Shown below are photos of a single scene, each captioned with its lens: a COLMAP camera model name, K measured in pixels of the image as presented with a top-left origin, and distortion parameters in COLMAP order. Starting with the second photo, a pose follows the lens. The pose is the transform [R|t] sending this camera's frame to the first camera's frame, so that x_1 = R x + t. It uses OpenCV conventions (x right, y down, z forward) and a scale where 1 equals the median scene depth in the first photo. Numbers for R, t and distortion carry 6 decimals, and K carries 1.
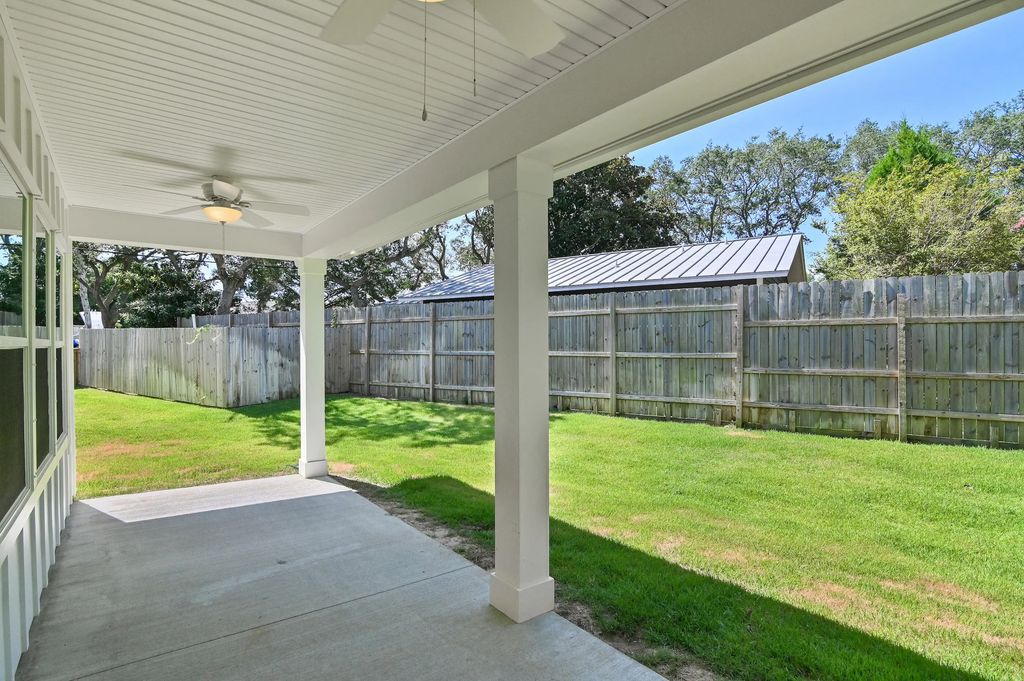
lens RADIAL K [[524.1, 0, 512.0], [0, 524.1, 340.5], [0, 0, 1]] dist [-0.020917, -0.000653]
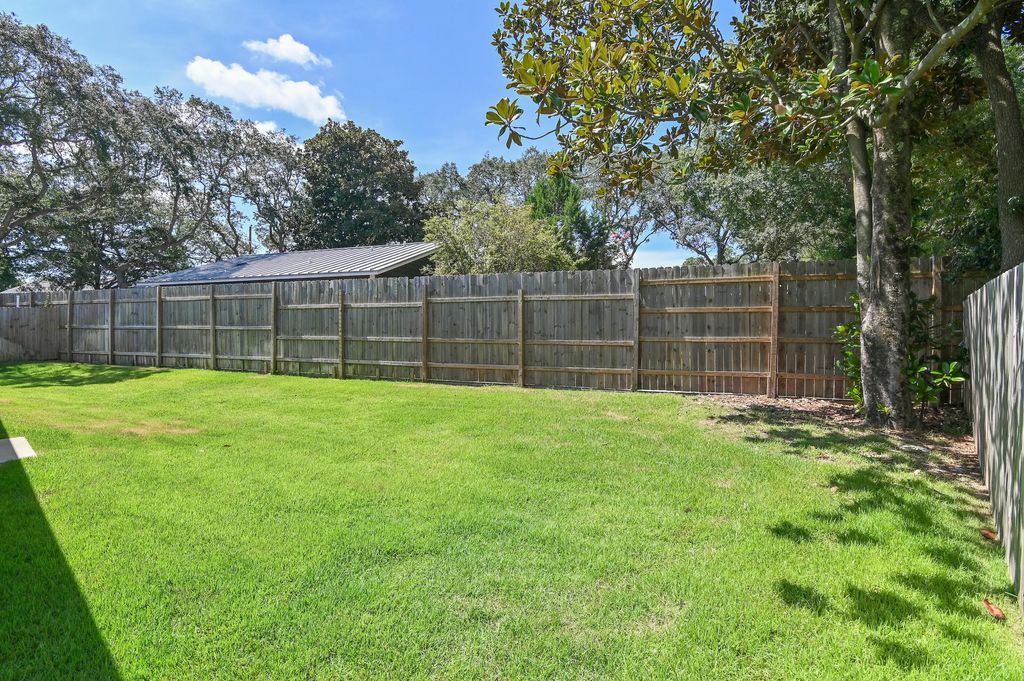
lens RADIAL K [[499.3, 0, 510.6], [0, 499.3, 330.1], [0, 0, 1]] dist [0.012998, 0.000237]
pose [[0.984095, -0.002145, 0.177631, 0.758560], [-0.001915, 0.999741, 0.022682, 0.000405], [-0.177634, -0.022661, 0.983836, -0.510549]]
